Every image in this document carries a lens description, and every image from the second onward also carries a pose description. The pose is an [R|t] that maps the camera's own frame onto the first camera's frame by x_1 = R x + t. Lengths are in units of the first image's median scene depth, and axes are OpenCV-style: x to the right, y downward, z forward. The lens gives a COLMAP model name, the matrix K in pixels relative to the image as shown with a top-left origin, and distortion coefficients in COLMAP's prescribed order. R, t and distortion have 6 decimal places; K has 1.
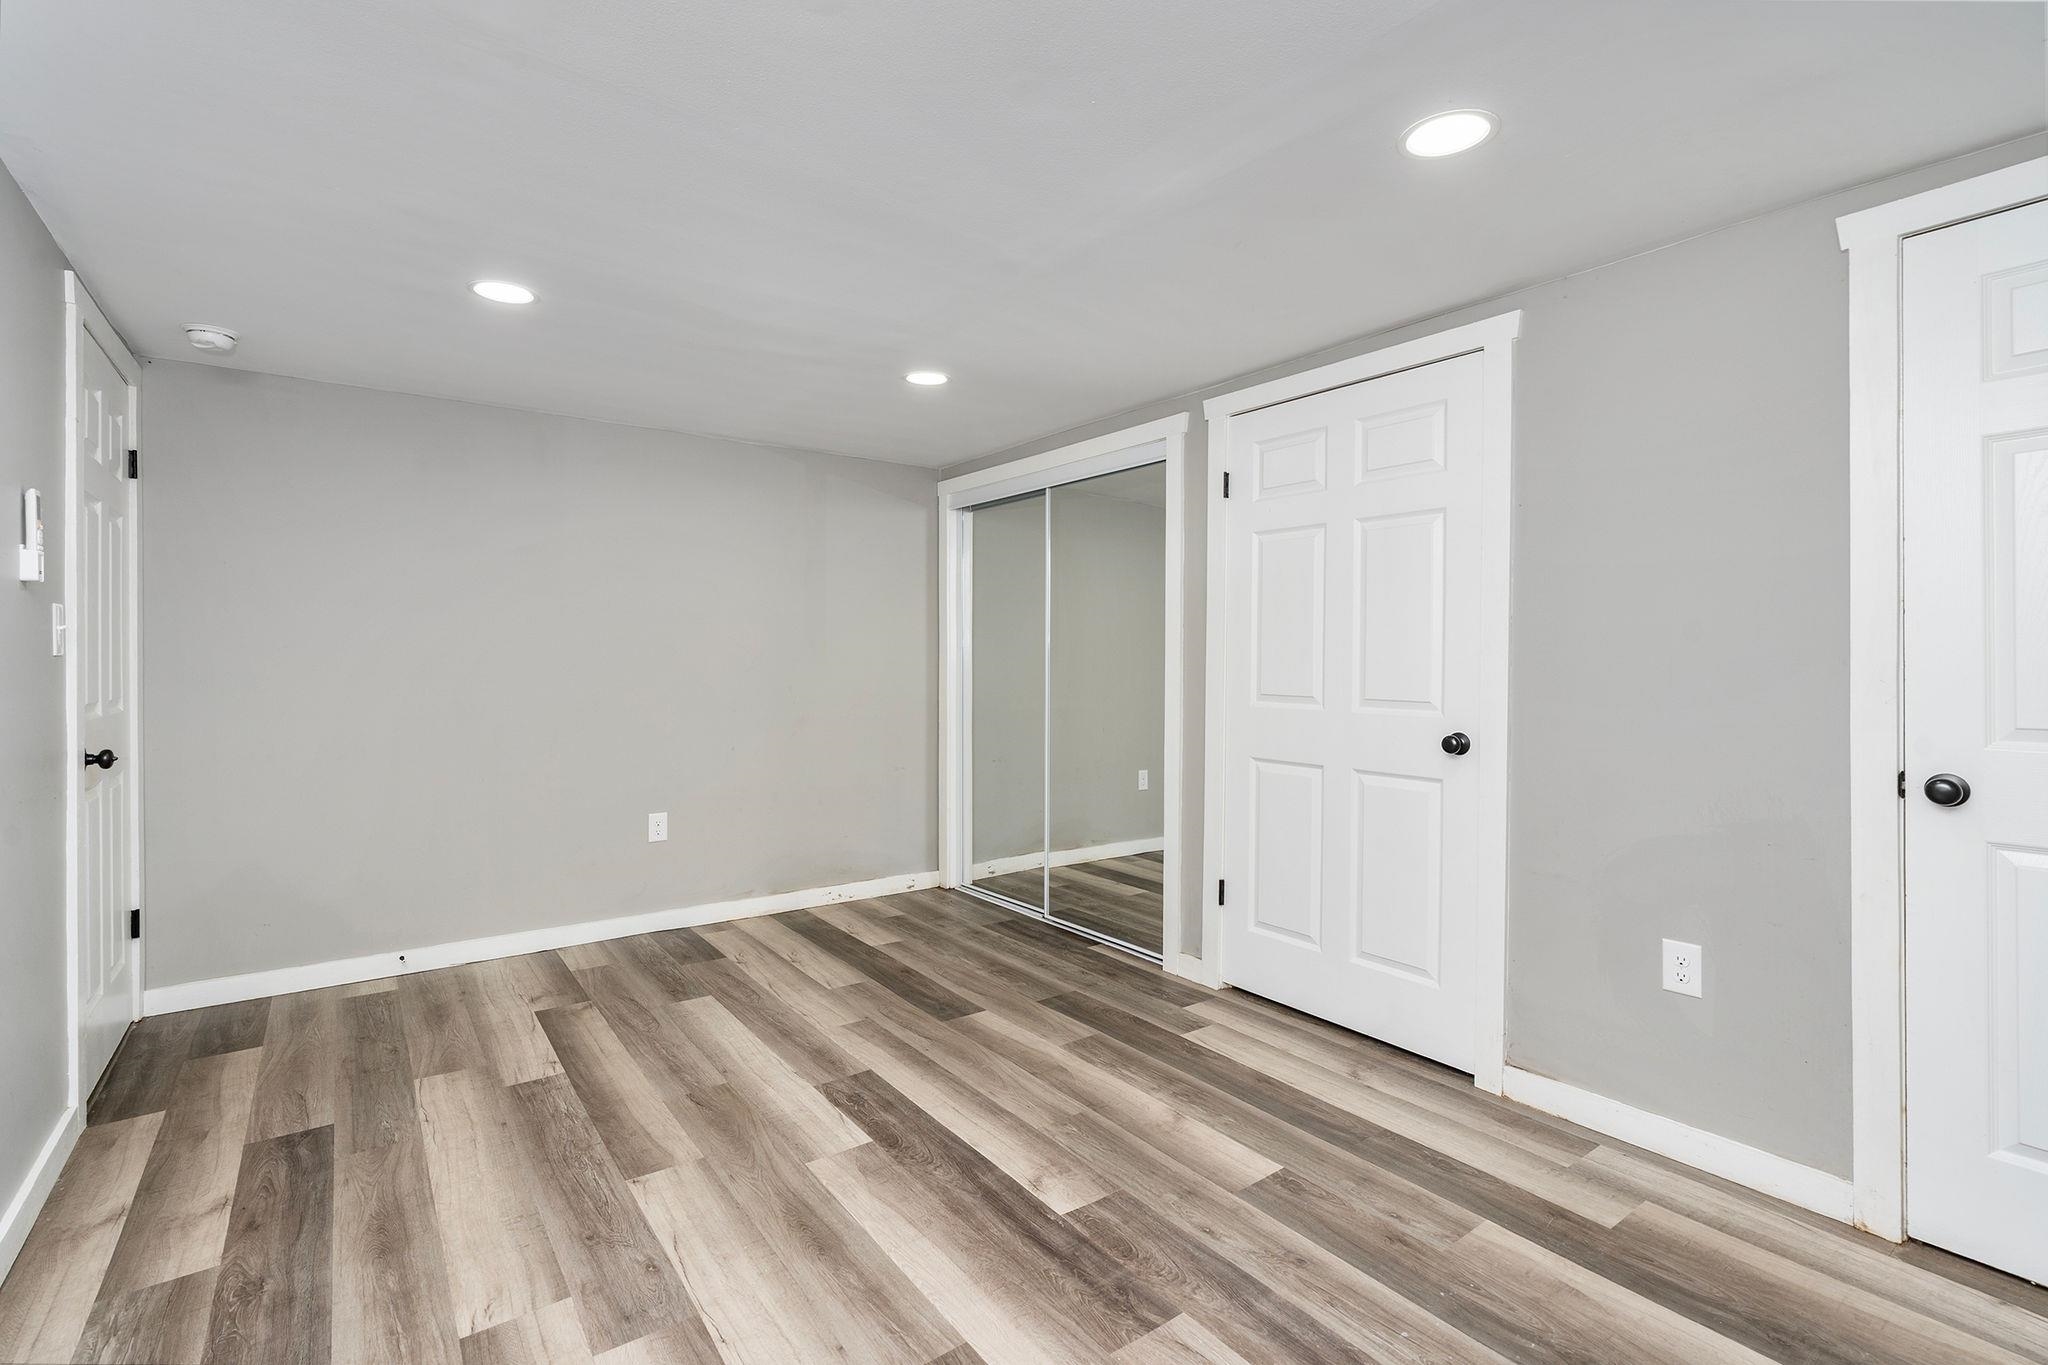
lens RADIAL K [[929.2, 0, 1024.7], [0, 929.2, 670.4], [0, 0, 1]] dist [-0.006004, 0.002583]
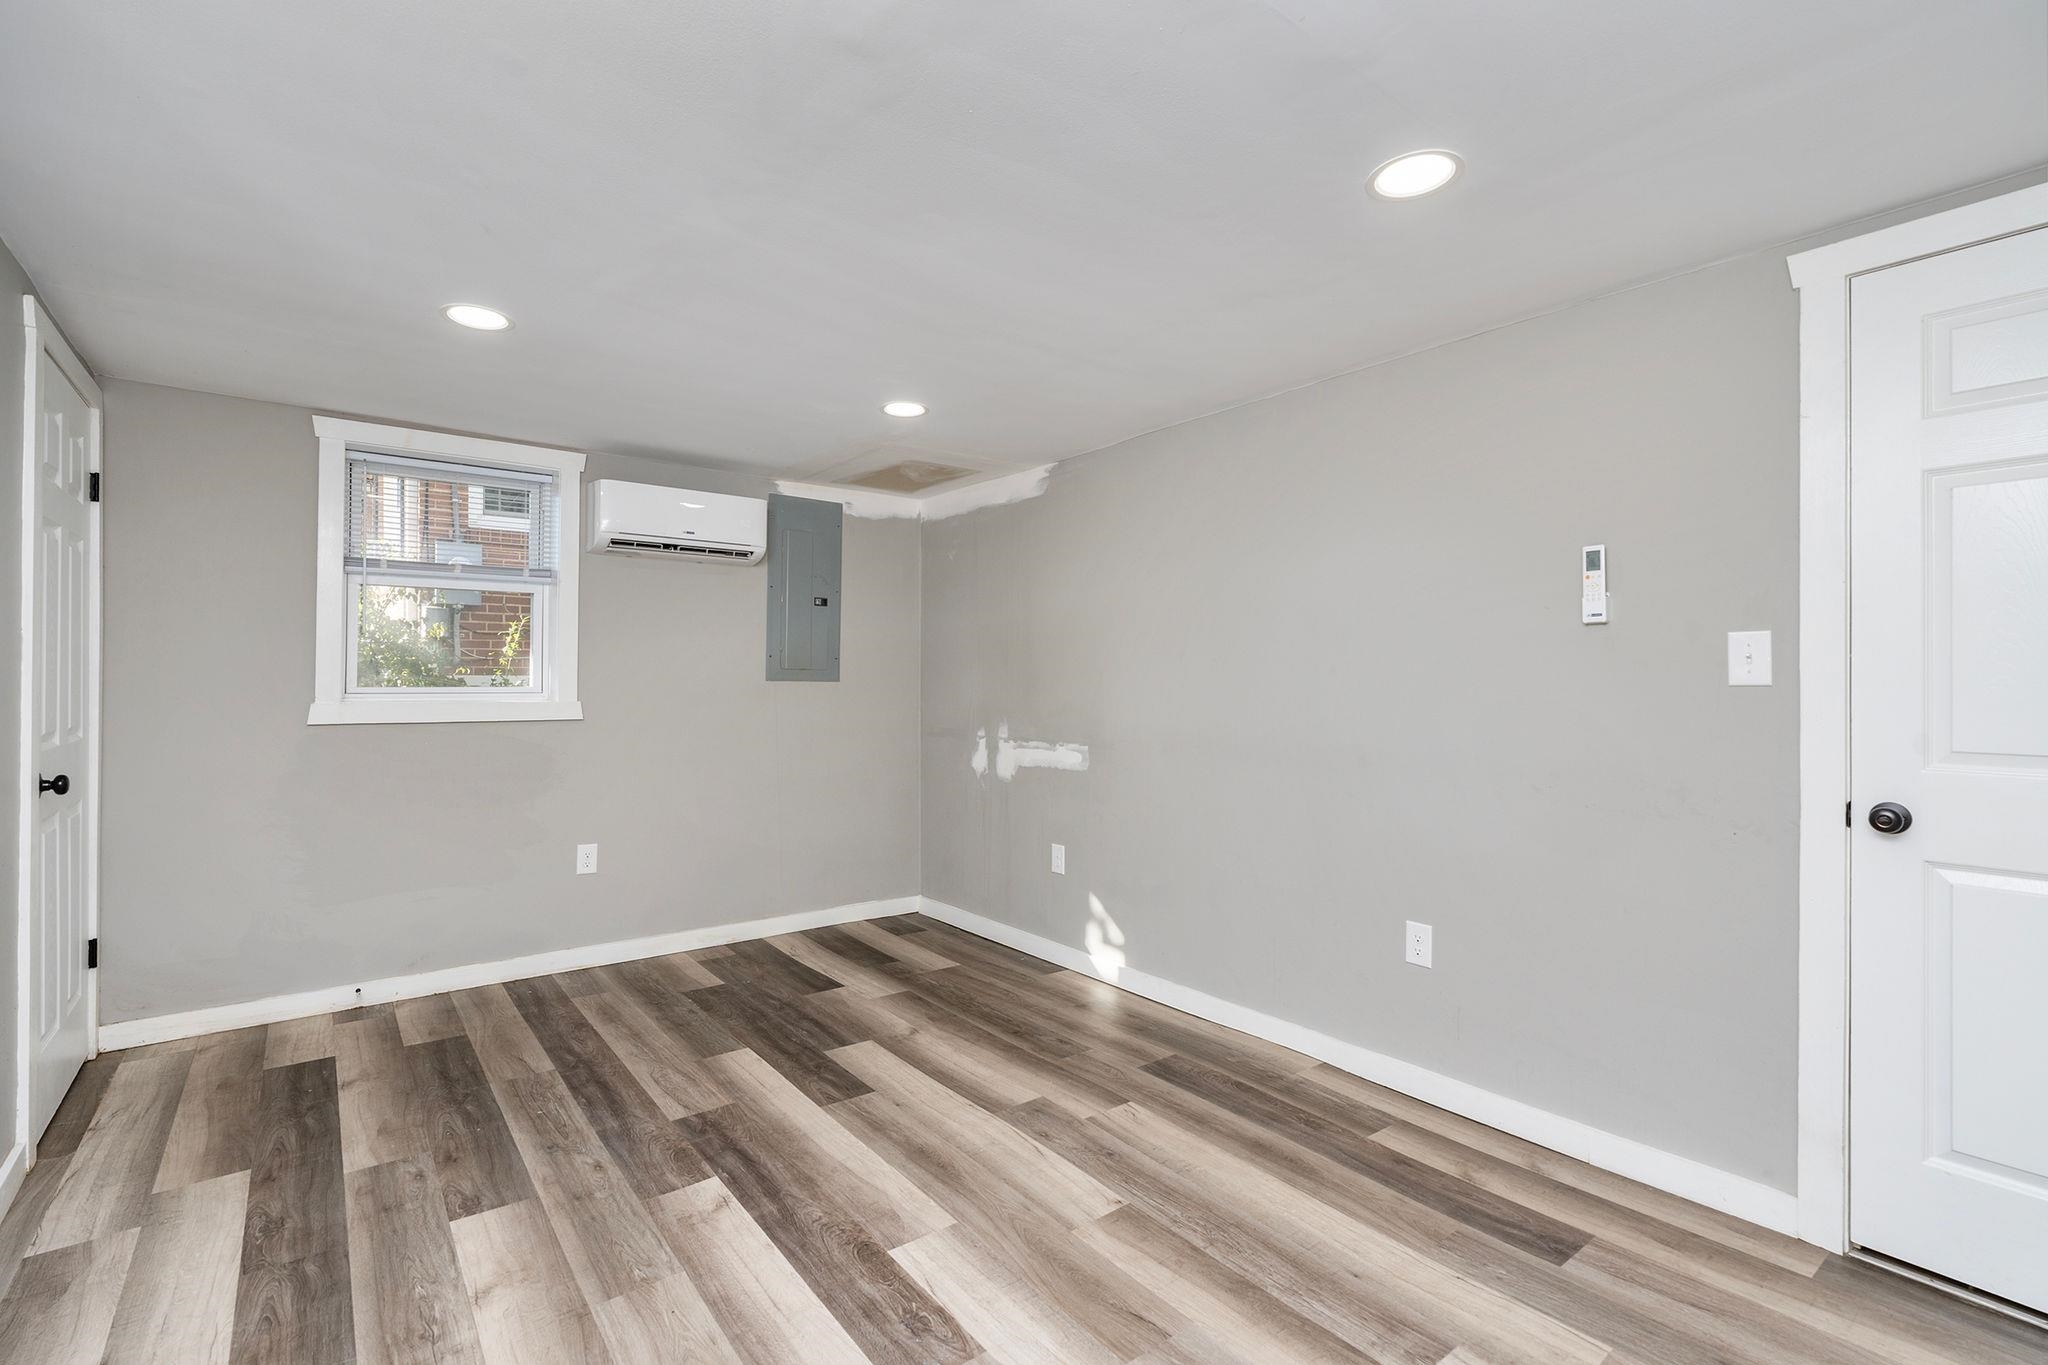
lens RADIAL K [[929.2, 0, 1023.5], [0, 929.2, 681.1], [0, 0, 1]] dist [-0.006004, 0.002583]
pose [[-0.999774, -0.005605, -0.020512, -0.296587], [-0.005773, 0.999950, 0.008143, -0.027392], [0.020465, 0.008260, -0.999756, 2.045085]]
